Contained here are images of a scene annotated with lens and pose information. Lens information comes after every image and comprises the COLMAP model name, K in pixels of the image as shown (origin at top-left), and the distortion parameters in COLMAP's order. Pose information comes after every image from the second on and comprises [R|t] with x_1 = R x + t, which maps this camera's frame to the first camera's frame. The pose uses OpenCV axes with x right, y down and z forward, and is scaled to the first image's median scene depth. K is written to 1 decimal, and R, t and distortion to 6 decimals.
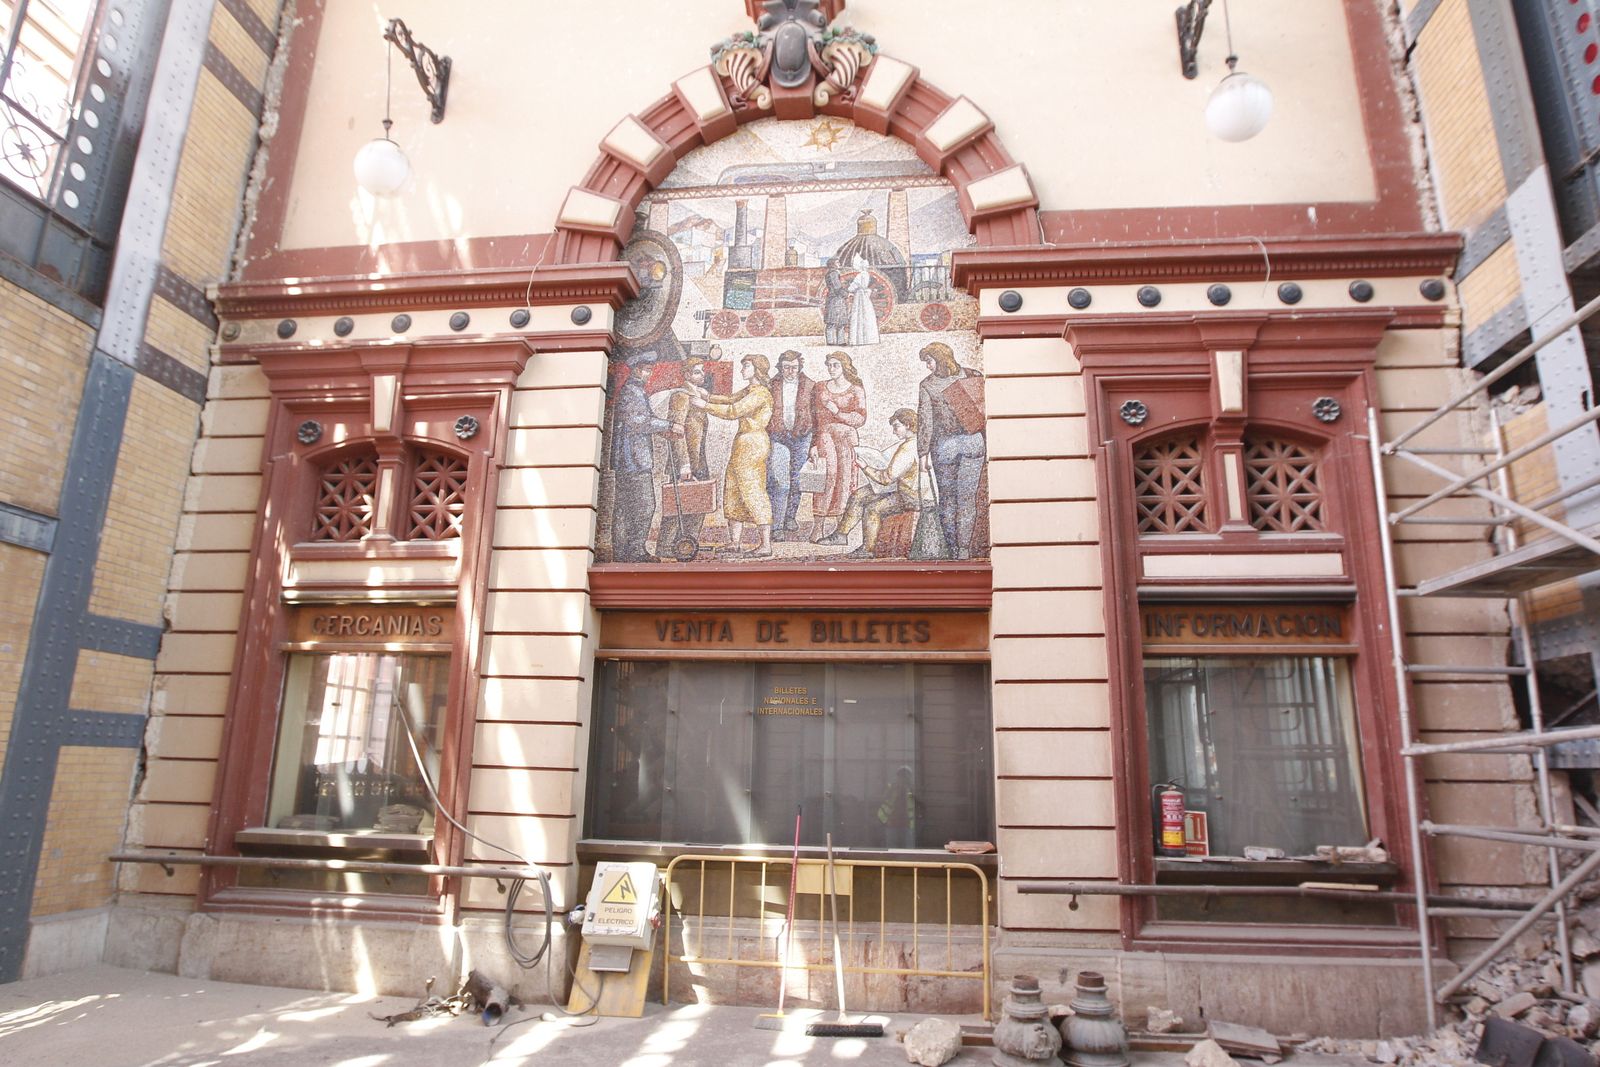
lens RADIAL K [[947.9, 0, 797.4], [0, 947.9, 535.6], [0, 0, 1]] dist [-0.059294, 0.026959]
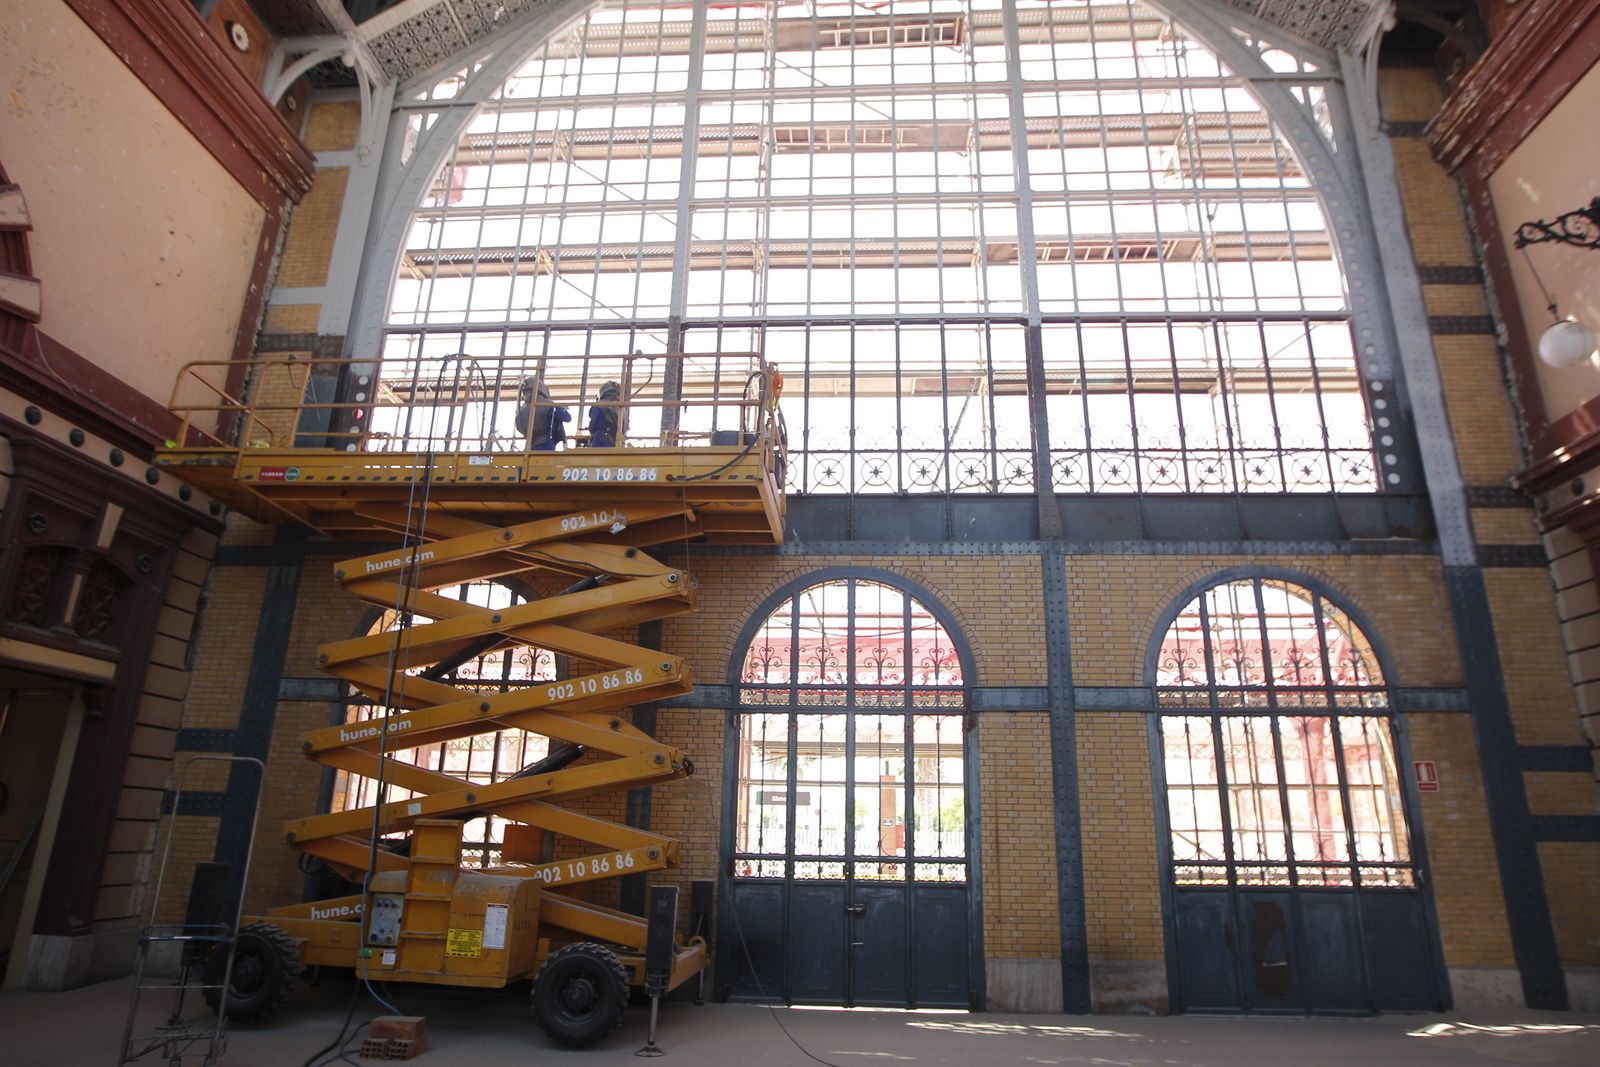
lens RADIAL K [[947.9, 0, 801.6], [0, 947.9, 540.9], [0, 0, 1]] dist [-0.059294, 0.026959]
pose [[0.047918, -0.319192, -0.946478, 0.547186], [0.227824, 0.926082, -0.300780, -0.027567], [0.972523, -0.201217, 0.117095, -0.146128]]
